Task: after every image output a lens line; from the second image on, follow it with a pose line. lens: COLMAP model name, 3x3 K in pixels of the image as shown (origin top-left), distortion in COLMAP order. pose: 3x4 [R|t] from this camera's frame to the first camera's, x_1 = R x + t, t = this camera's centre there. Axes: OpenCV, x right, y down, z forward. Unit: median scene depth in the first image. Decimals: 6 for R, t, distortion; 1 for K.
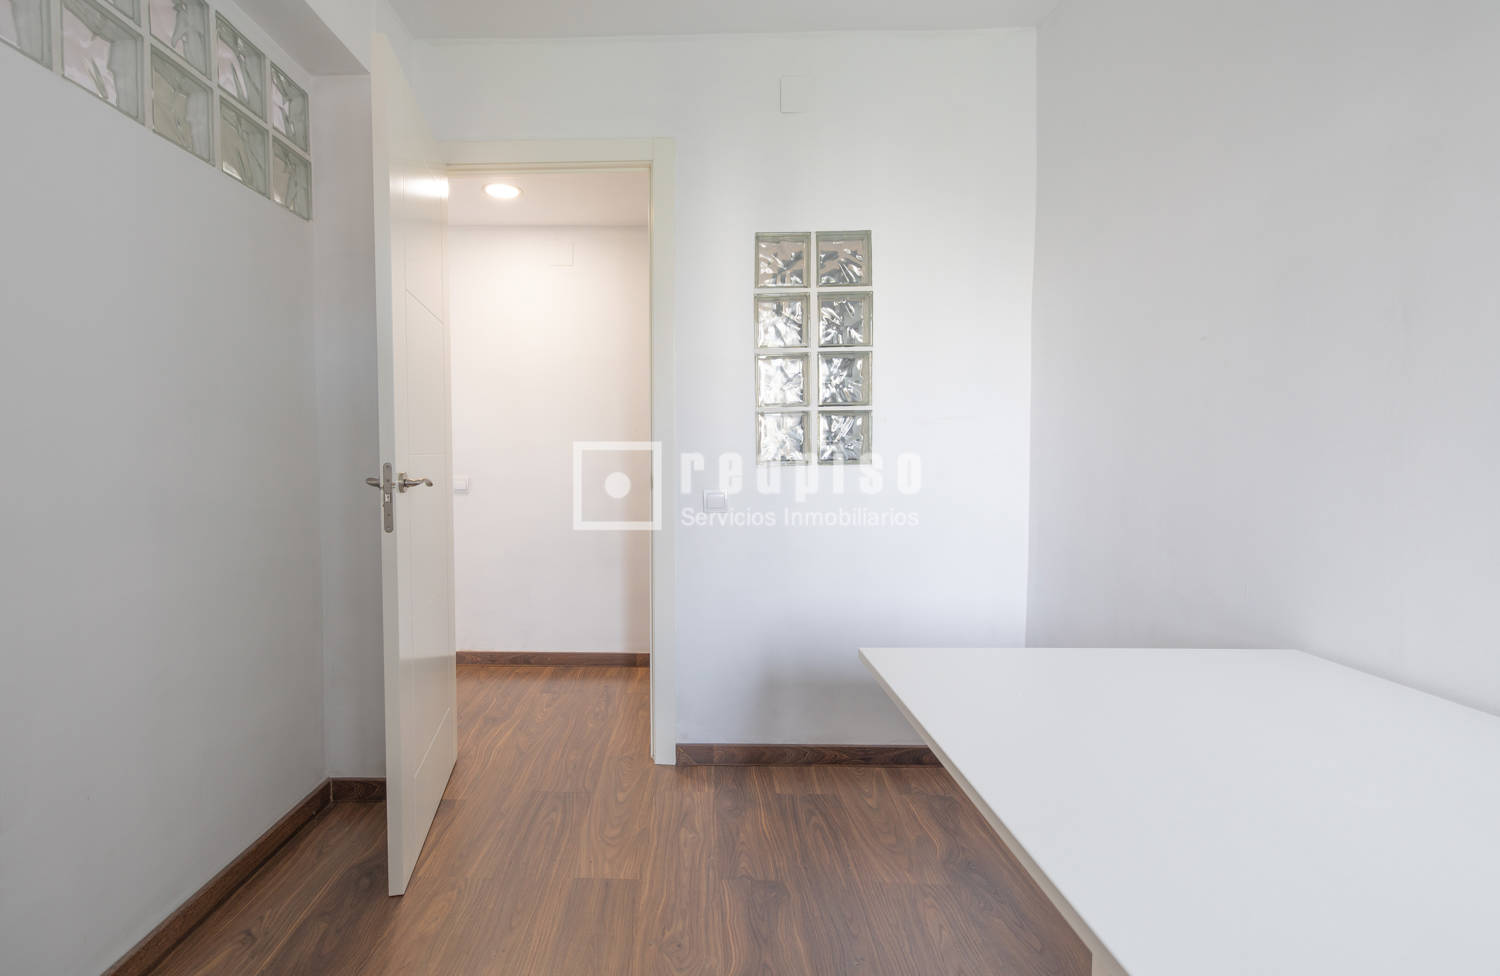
lens RADIAL K [[691.4, 0, 749.4], [0, 691.4, 474.4], [0, 0, 1]] dist [0.002422, 0.000039]
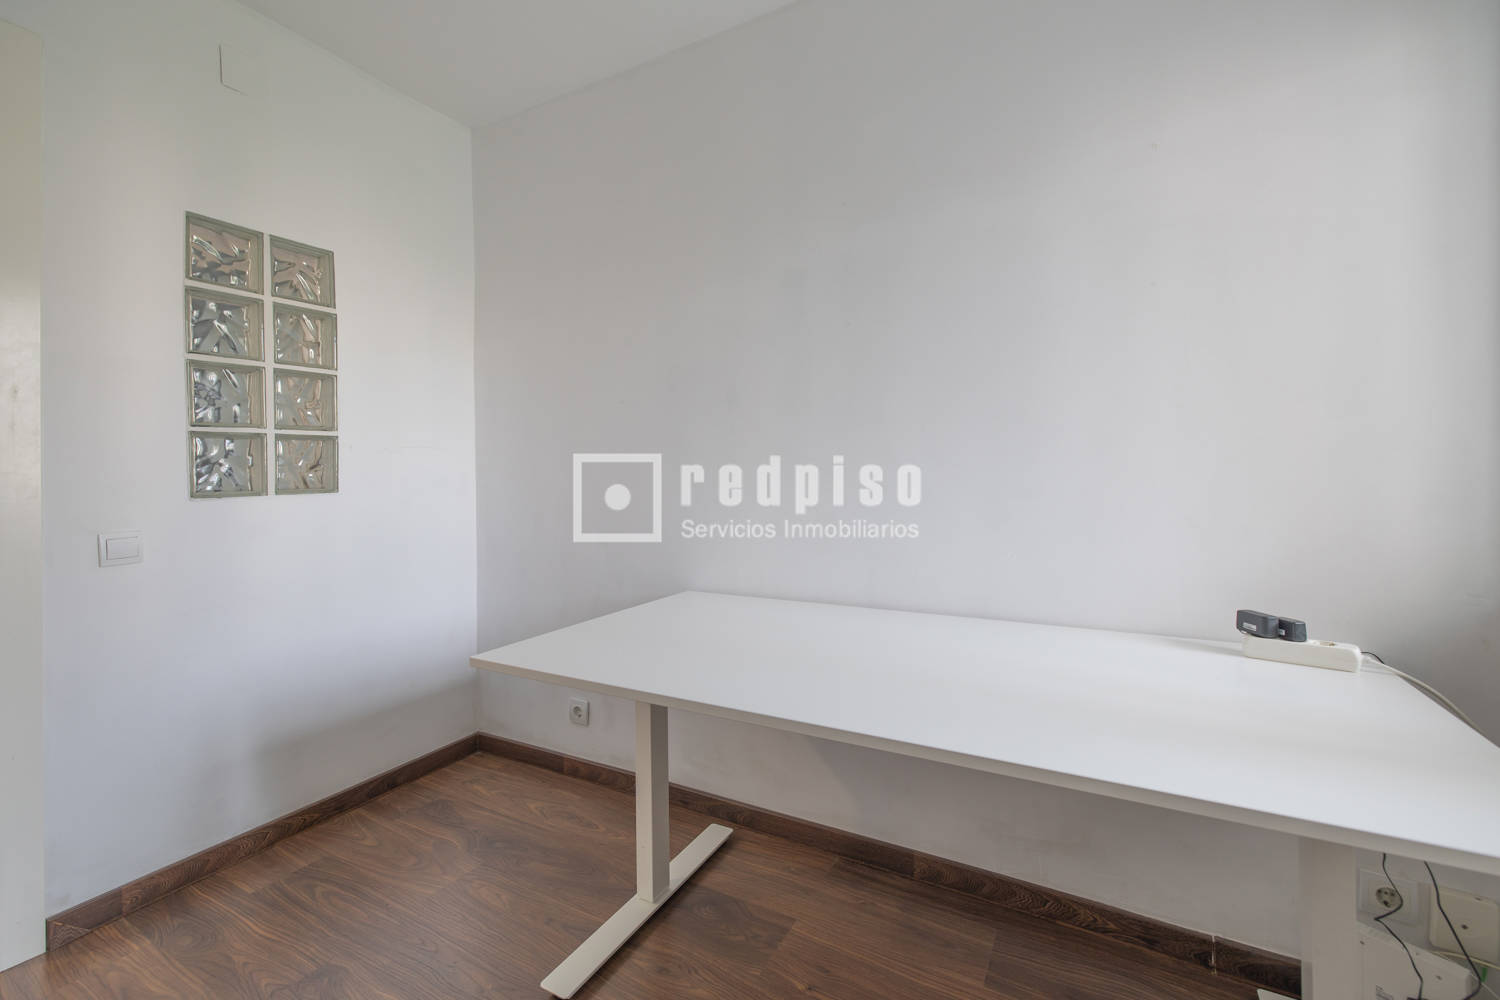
lens RADIAL K [[651.8, 0, 742.0], [0, 651.8, 457.7], [0, 0, 1]] dist [0.000310, 0.000582]
pose [[0.447131, 0.017681, 0.894294, -0.395013], [0.042397, 0.998262, -0.040935, -0.002025], [-0.893463, 0.056218, 0.445604, 0.095727]]
